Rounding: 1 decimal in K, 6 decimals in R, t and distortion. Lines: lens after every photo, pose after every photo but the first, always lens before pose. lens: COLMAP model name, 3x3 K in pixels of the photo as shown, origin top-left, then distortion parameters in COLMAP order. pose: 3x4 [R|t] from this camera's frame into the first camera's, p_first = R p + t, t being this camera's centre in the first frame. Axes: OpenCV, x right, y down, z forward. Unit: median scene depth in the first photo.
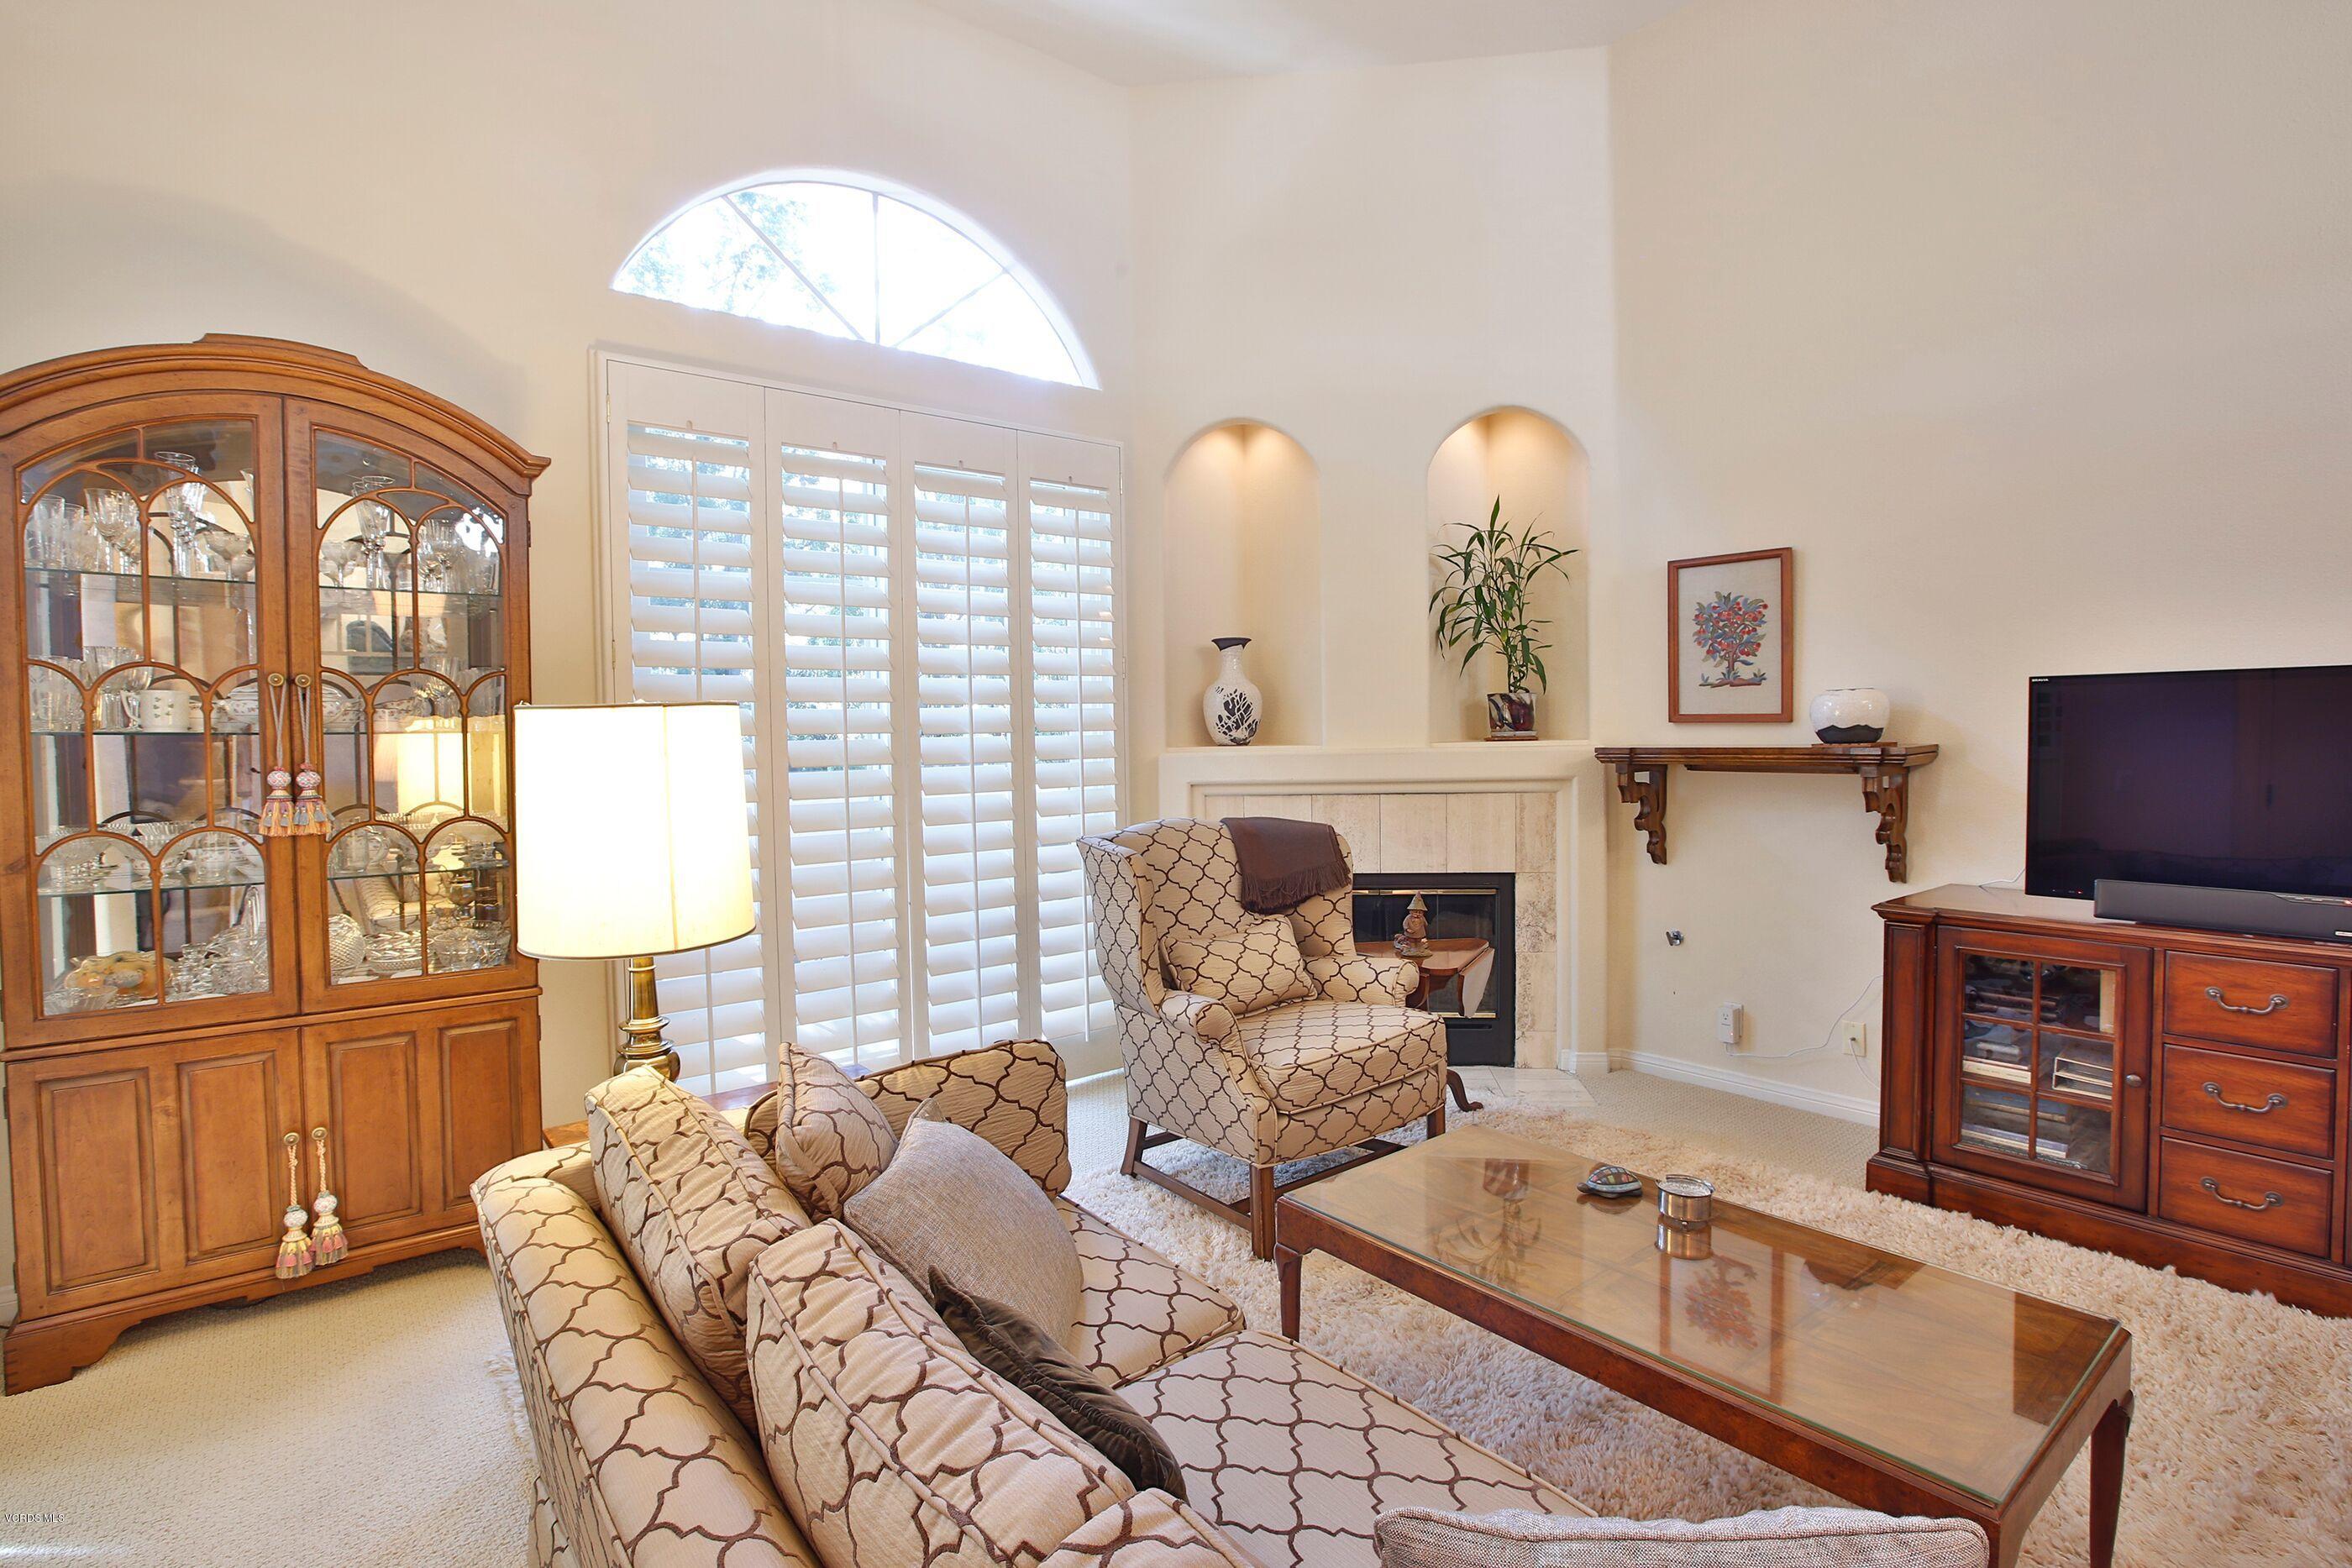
lens RADIAL K [[1140.6, 0, 1162.5], [0, 1140.6, 764.8], [0, 0, 1]] dist [-0.046210, 0.009781]
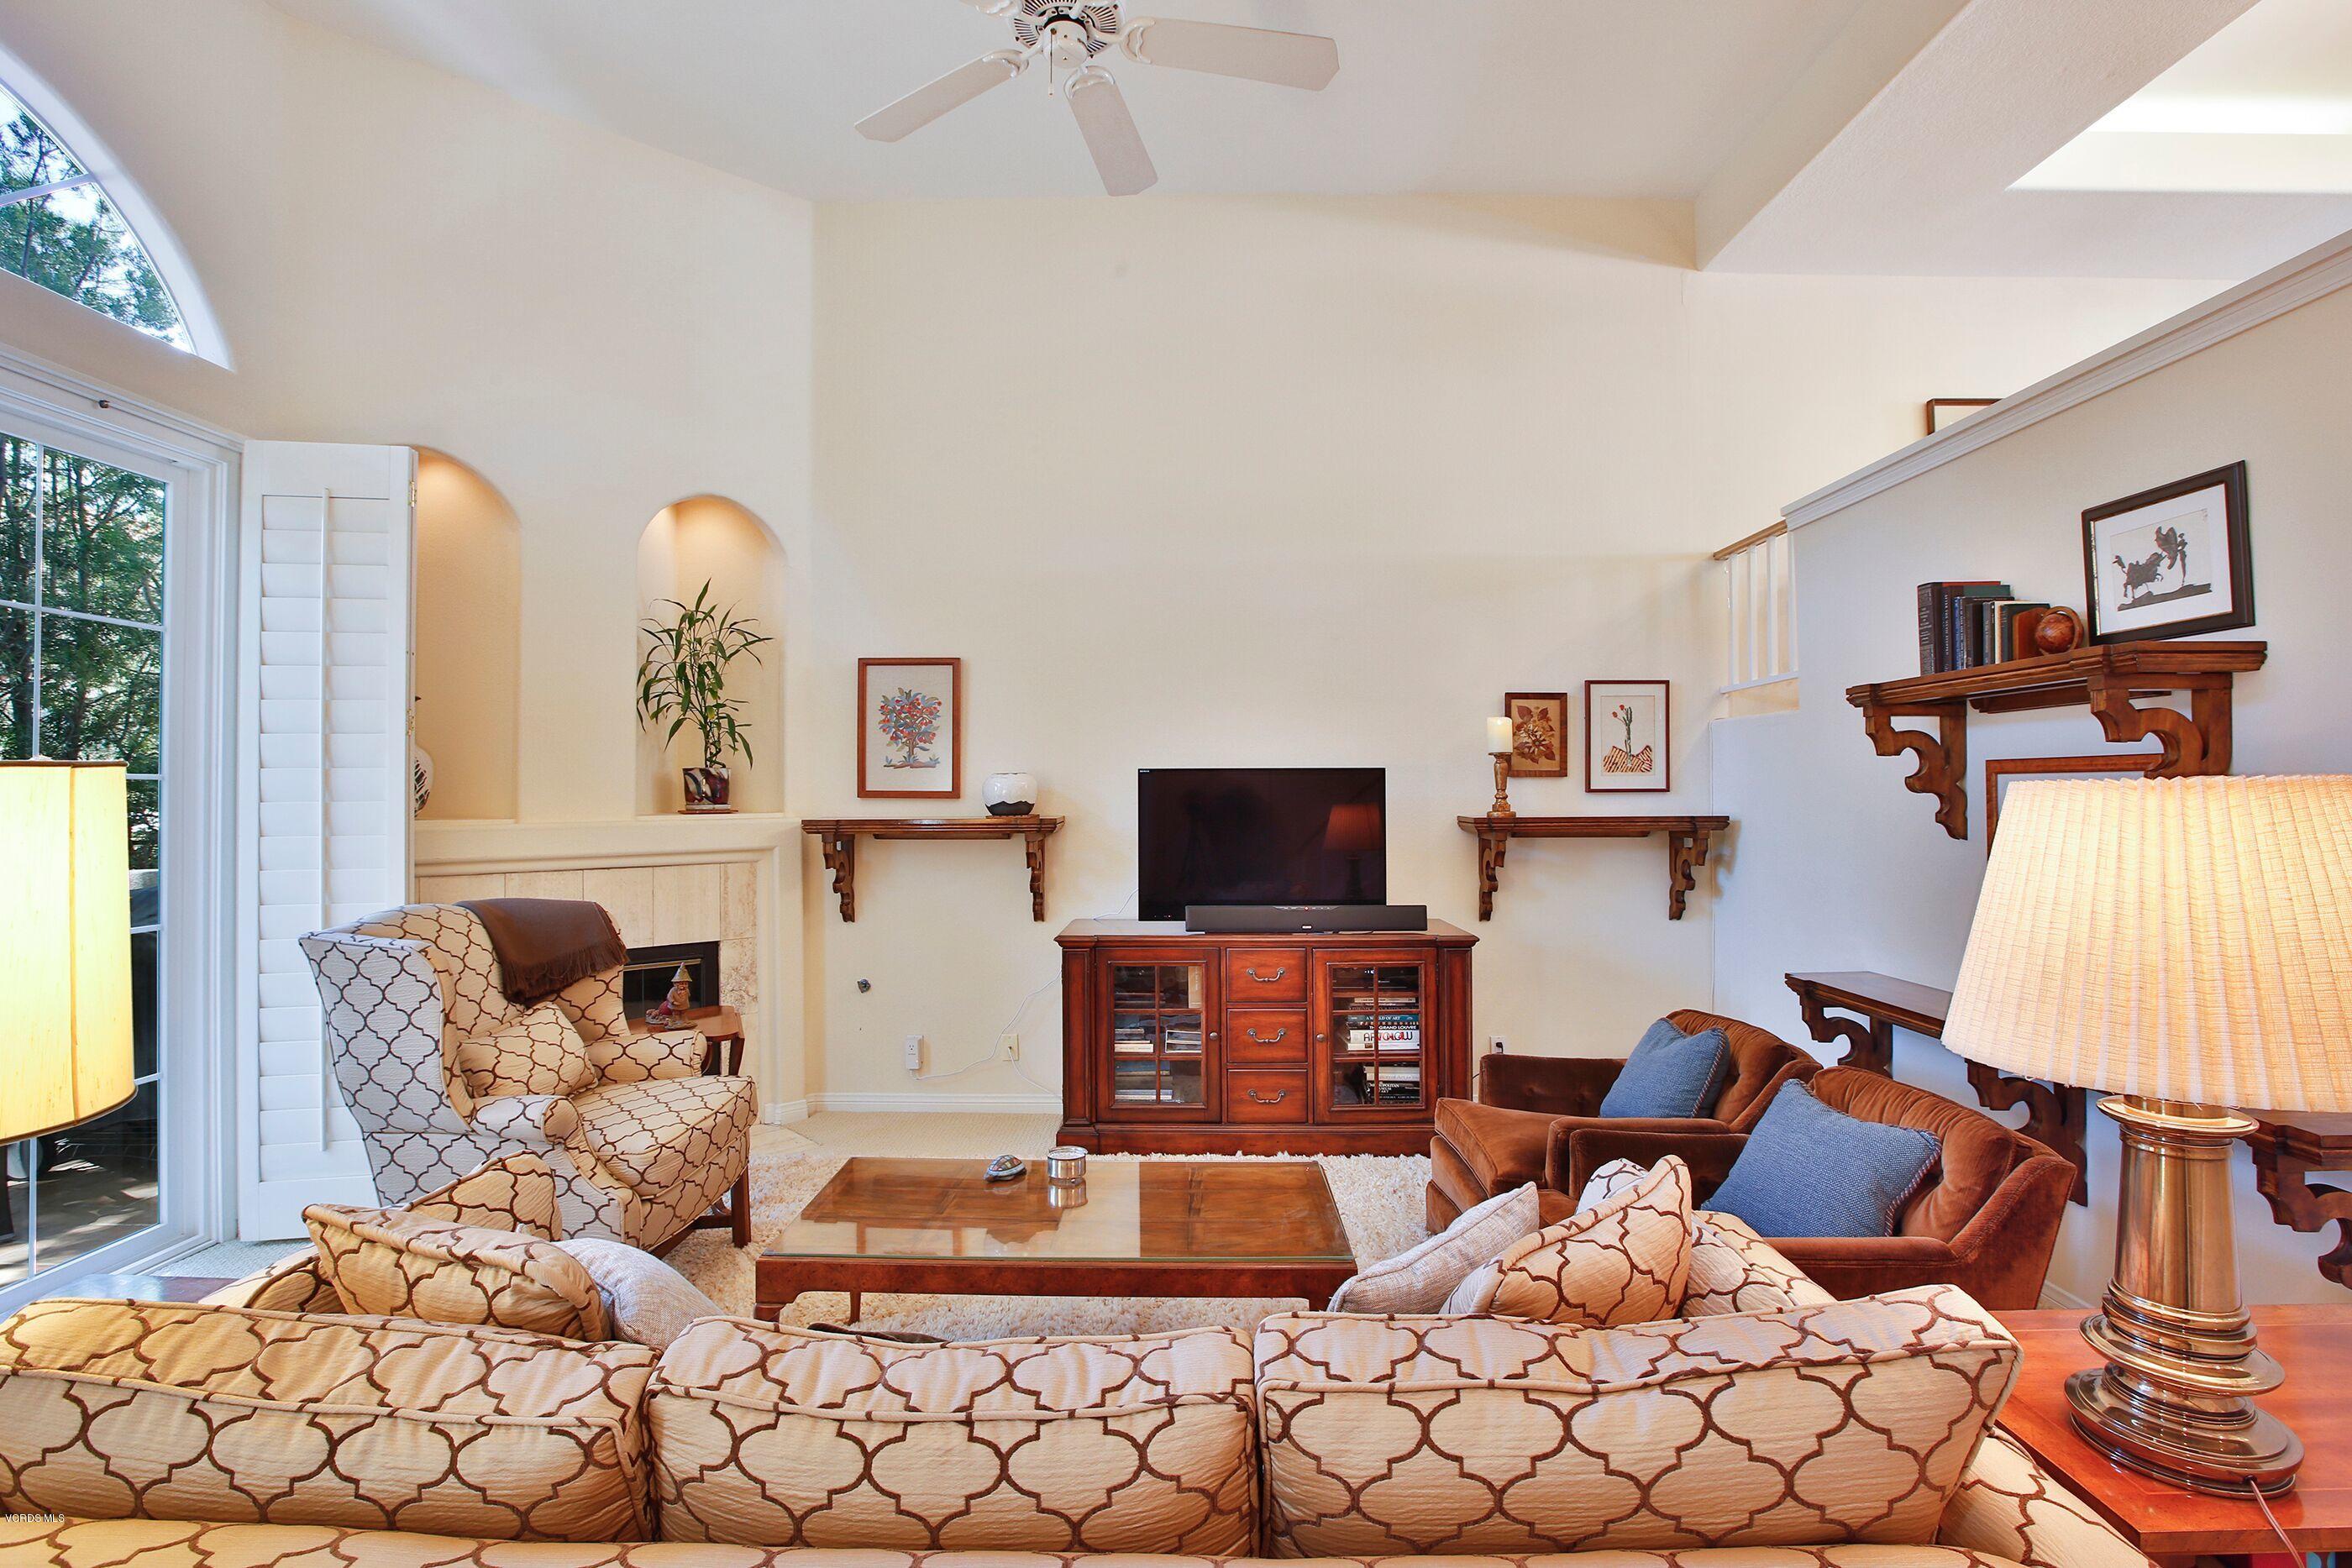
lens RADIAL K [[1140.6, 0, 1164.7], [0, 1140.6, 772.4], [0, 0, 1]] dist [-0.046210, 0.009781]
pose [[0.636260, 0.027355, 0.770989, -0.286988], [0.016611, 0.998654, -0.049141, -0.001181], [-0.771295, 0.044073, 0.634950, 0.028318]]
